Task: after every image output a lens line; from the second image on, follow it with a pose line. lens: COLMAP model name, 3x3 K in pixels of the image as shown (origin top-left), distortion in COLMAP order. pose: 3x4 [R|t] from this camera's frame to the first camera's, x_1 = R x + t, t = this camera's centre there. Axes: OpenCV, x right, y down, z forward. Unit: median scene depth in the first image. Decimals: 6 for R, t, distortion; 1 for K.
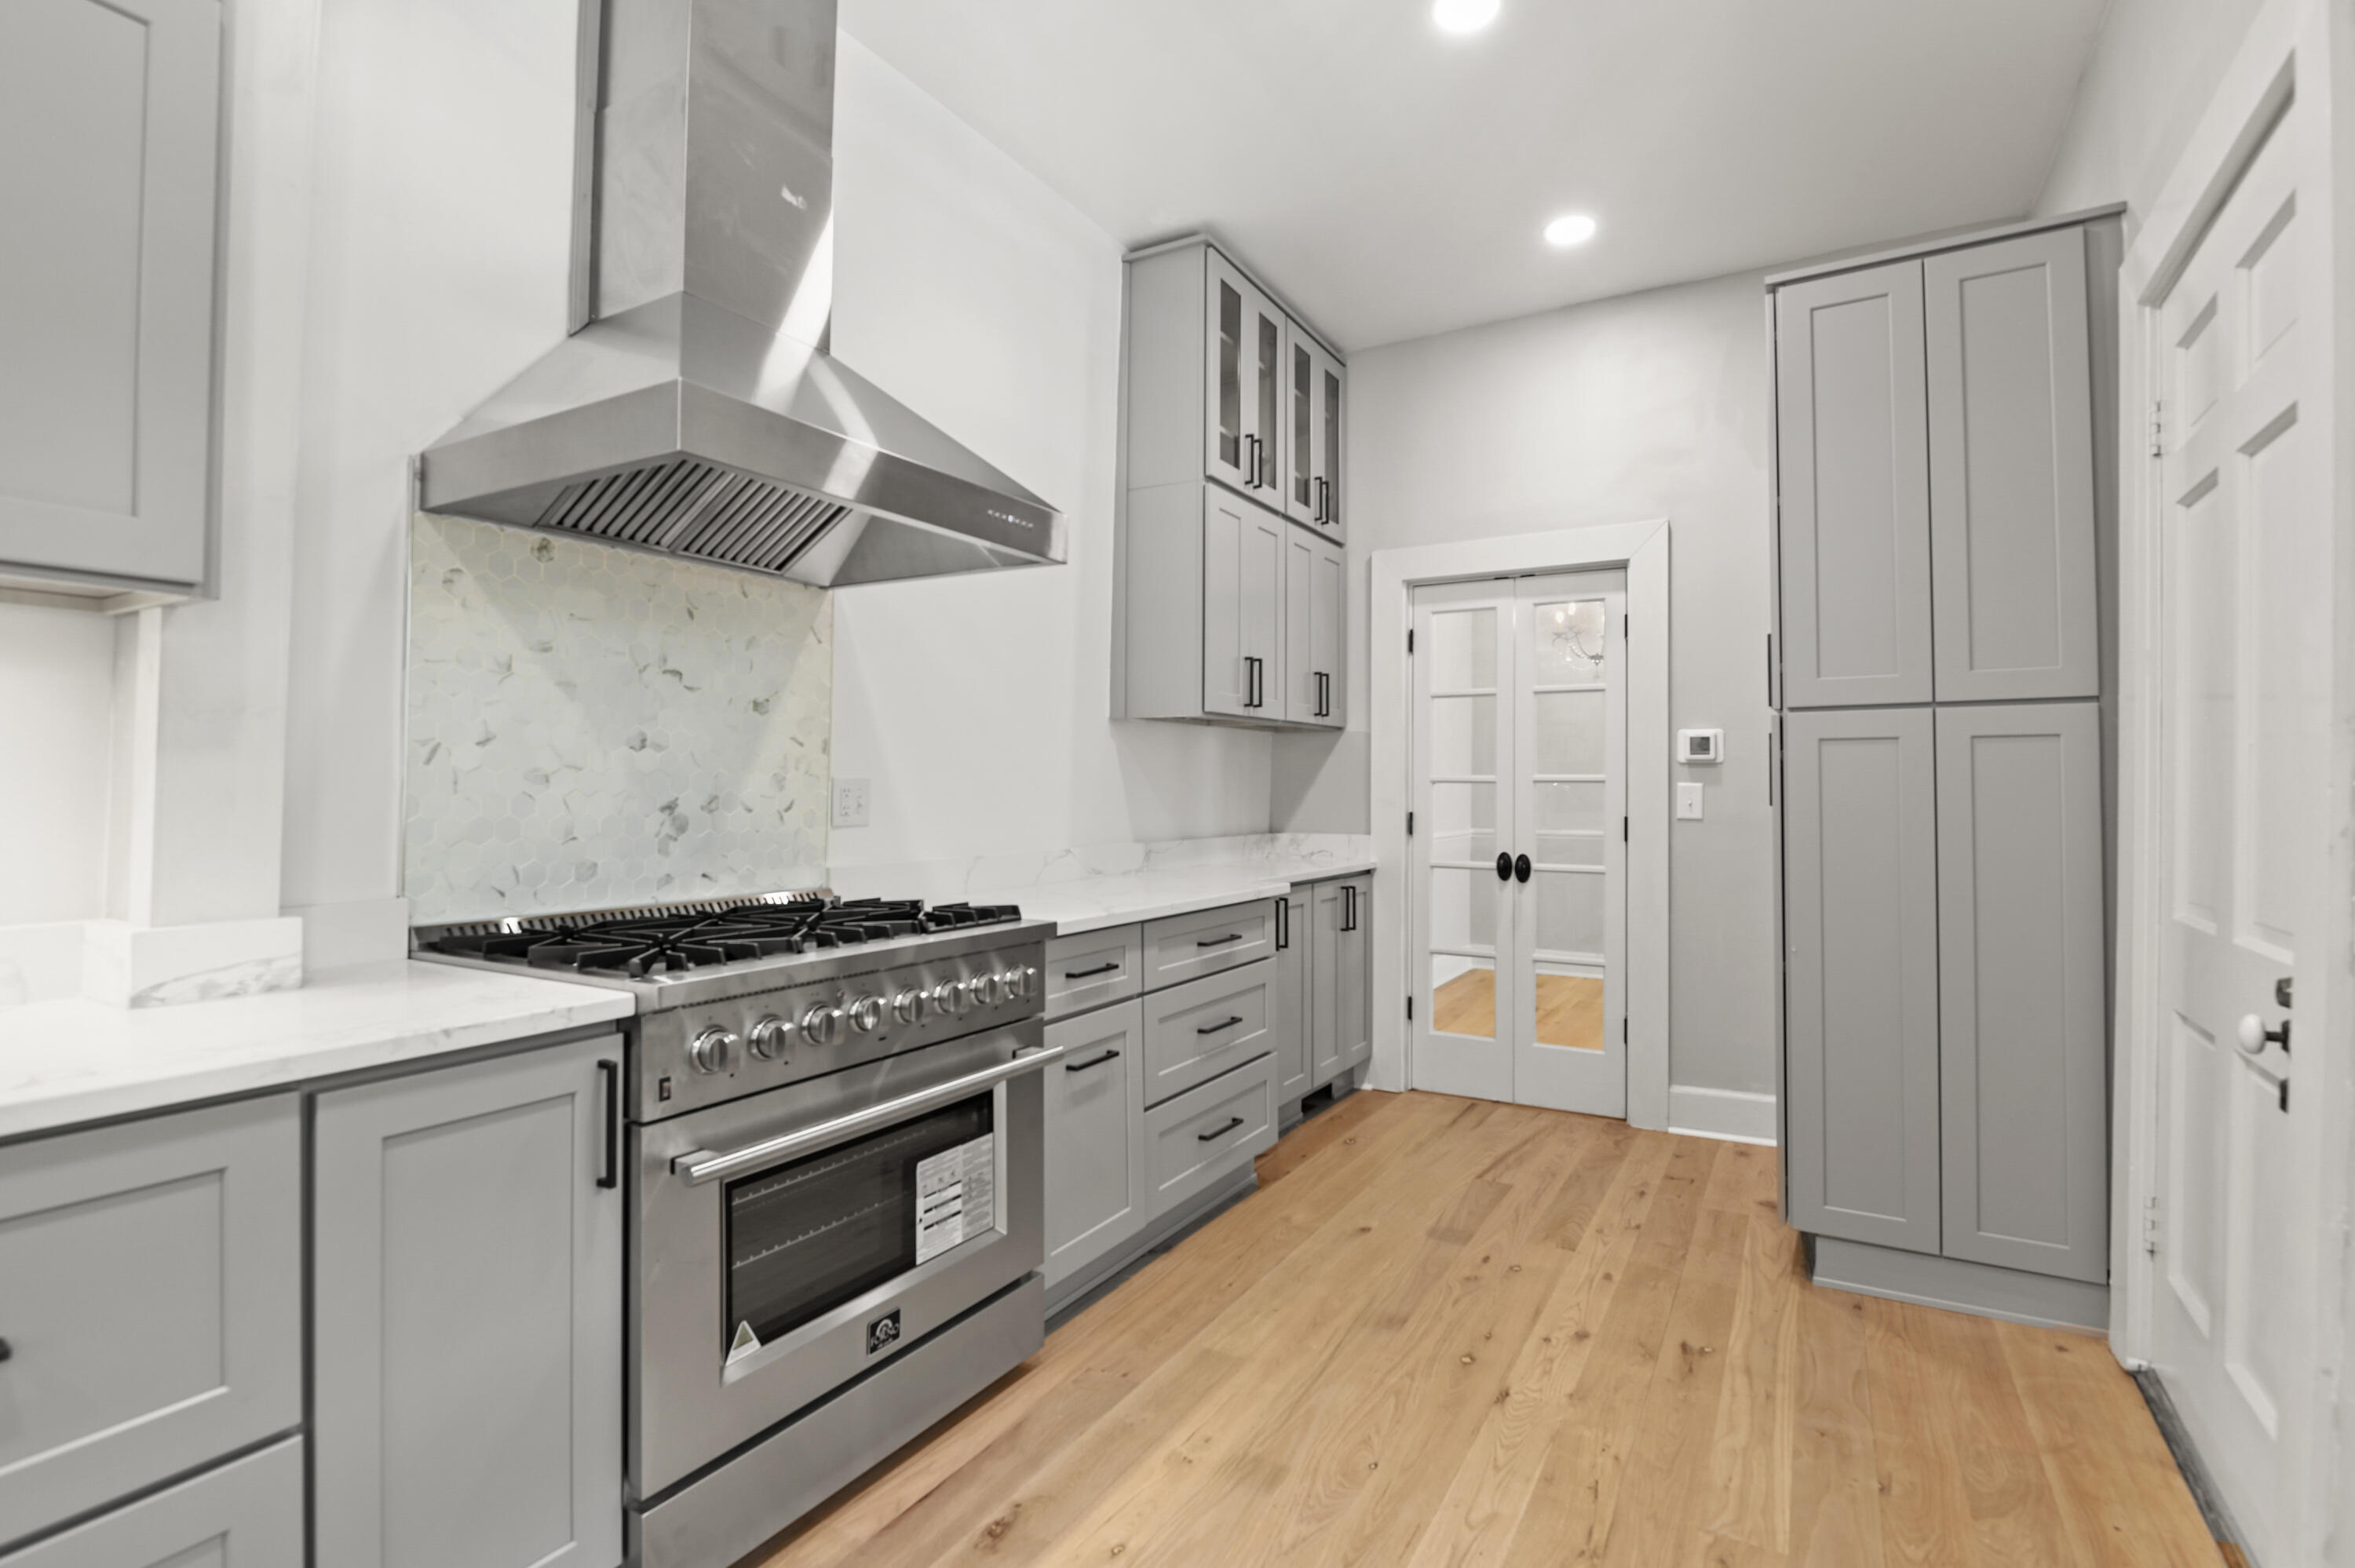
lens RADIAL K [[1106.4, 0, 1172.2], [0, 1106.4, 767.7], [0, 0, 1]] dist [-0.000708, -0.011670]
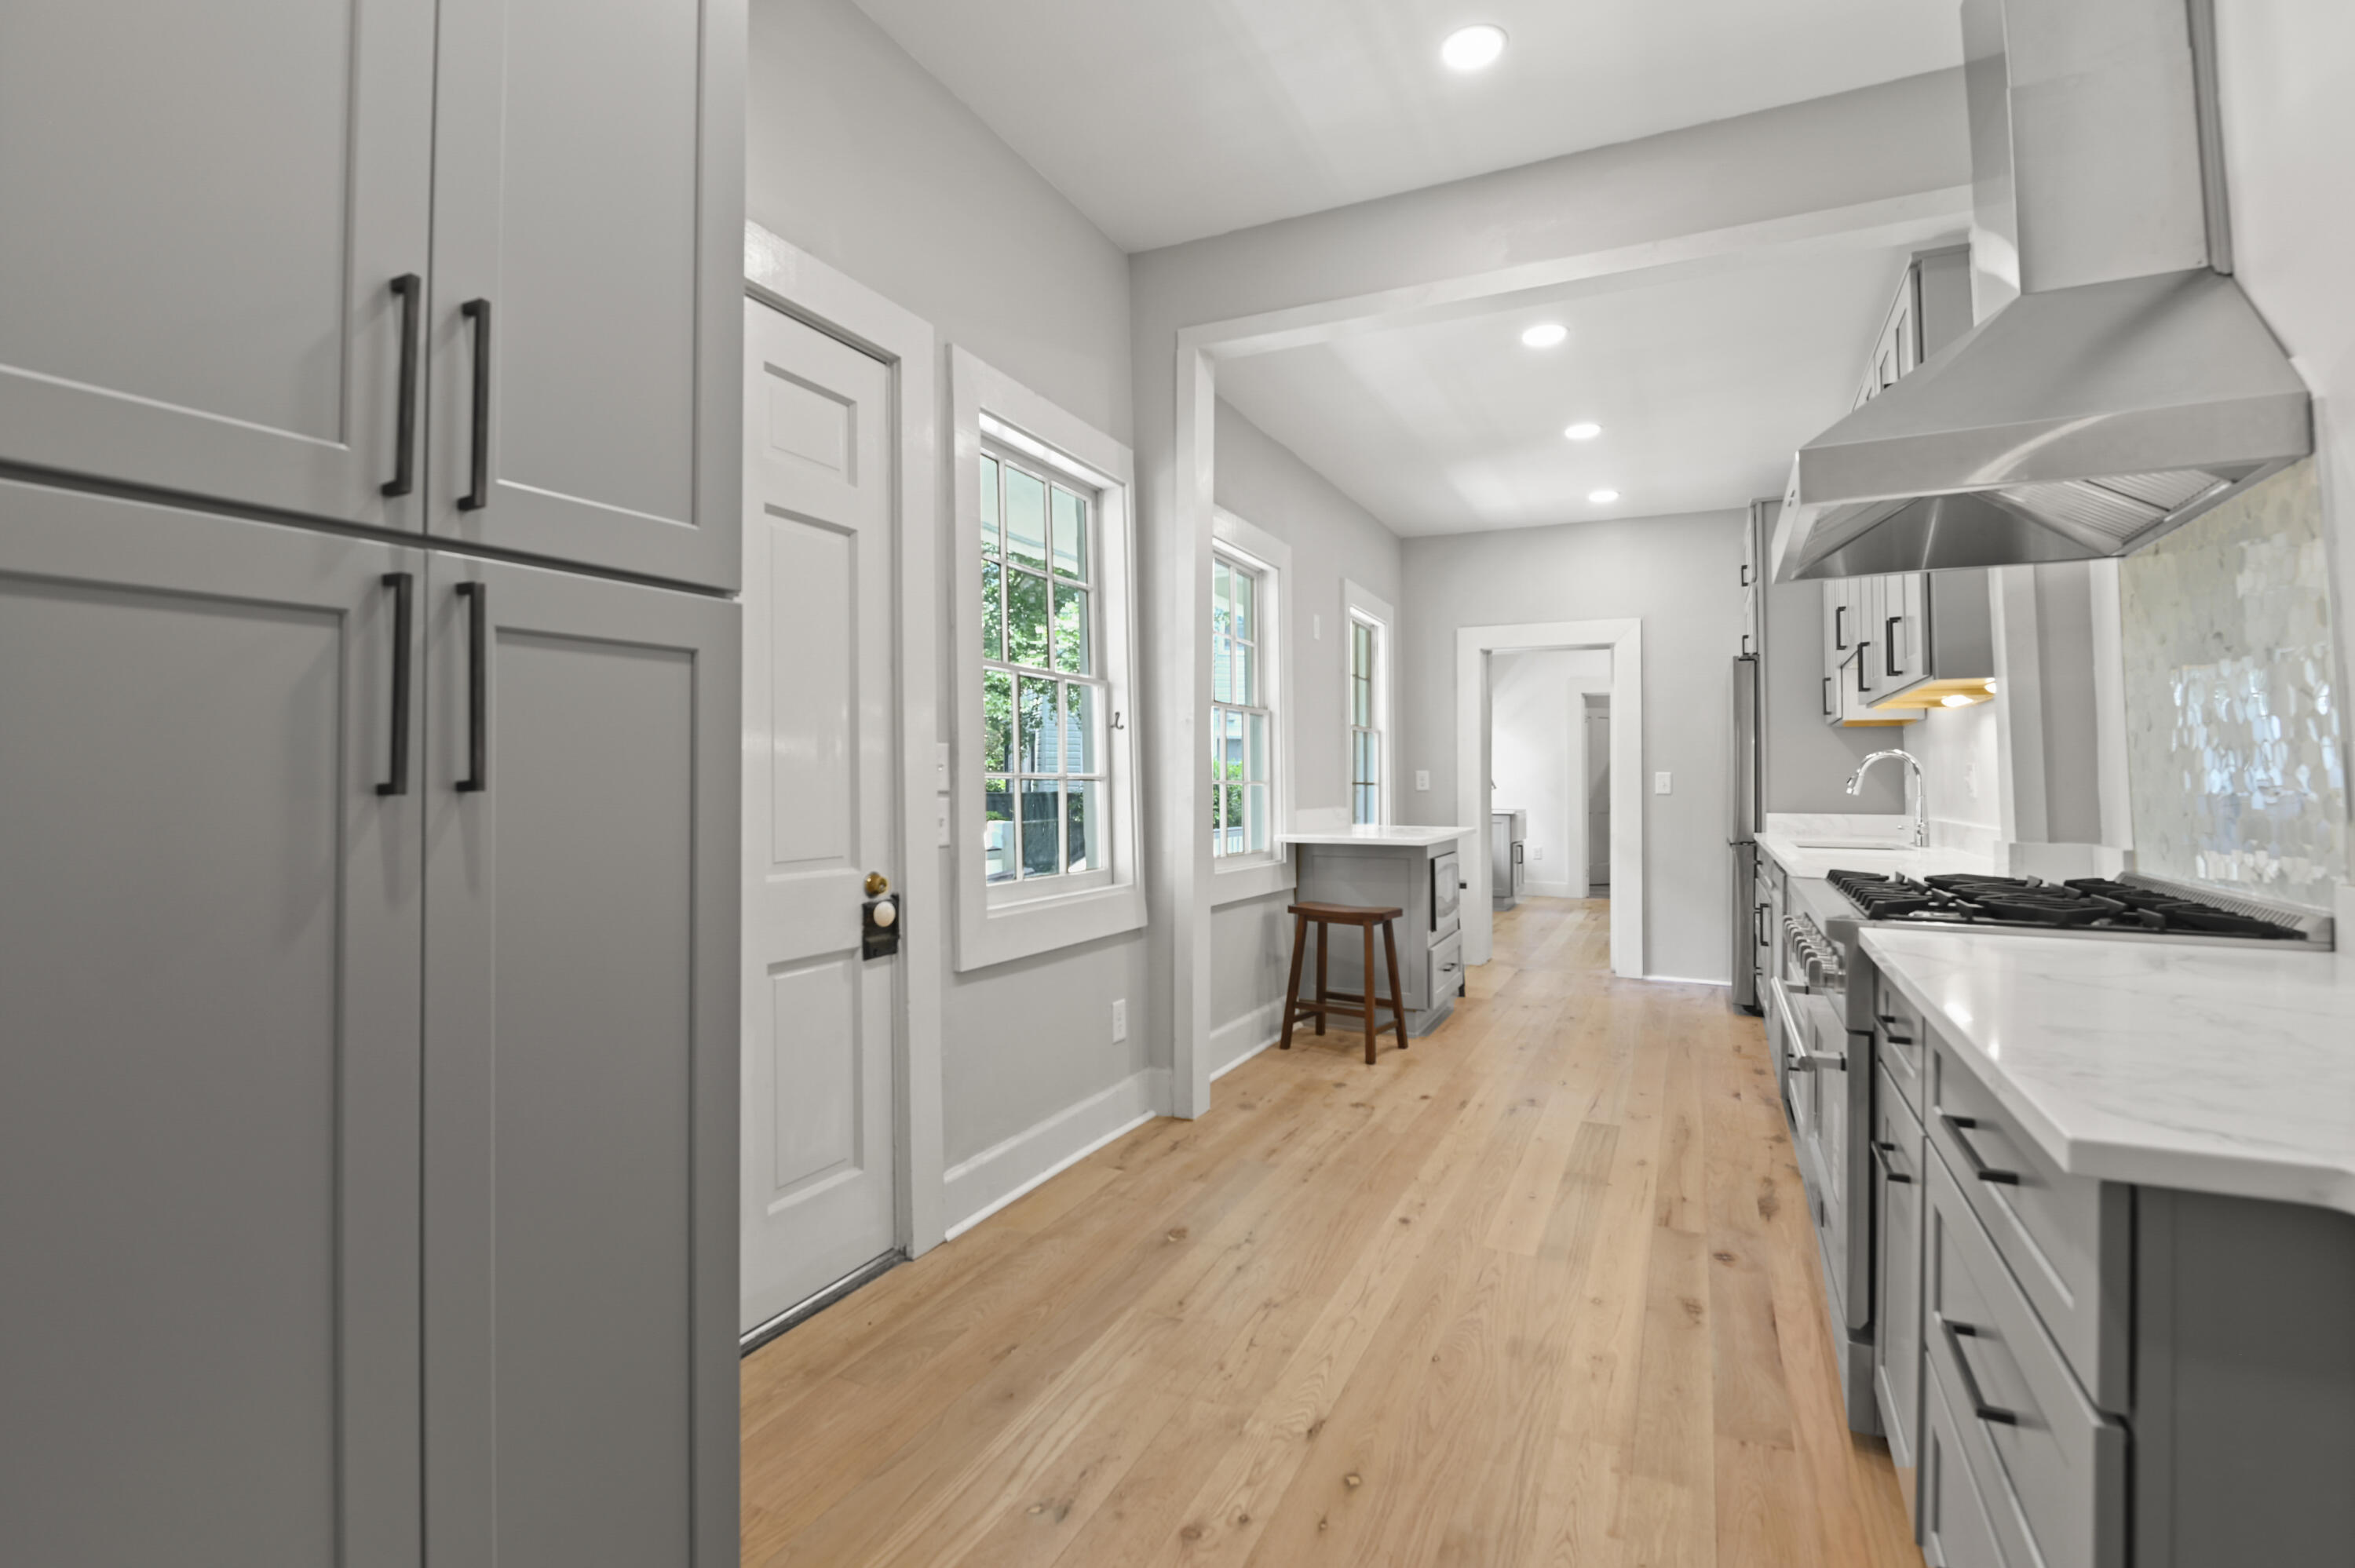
lens RADIAL K [[1106.4, 0, 1172.2], [0, 1106.4, 767.7], [0, 0, 1]] dist [-0.000708, -0.011670]
pose [[-0.996320, -0.003519, -0.085640, 0.335962], [-0.000875, 0.999523, -0.030880, 0.035295], [0.085708, -0.030692, -0.995847, 1.294318]]
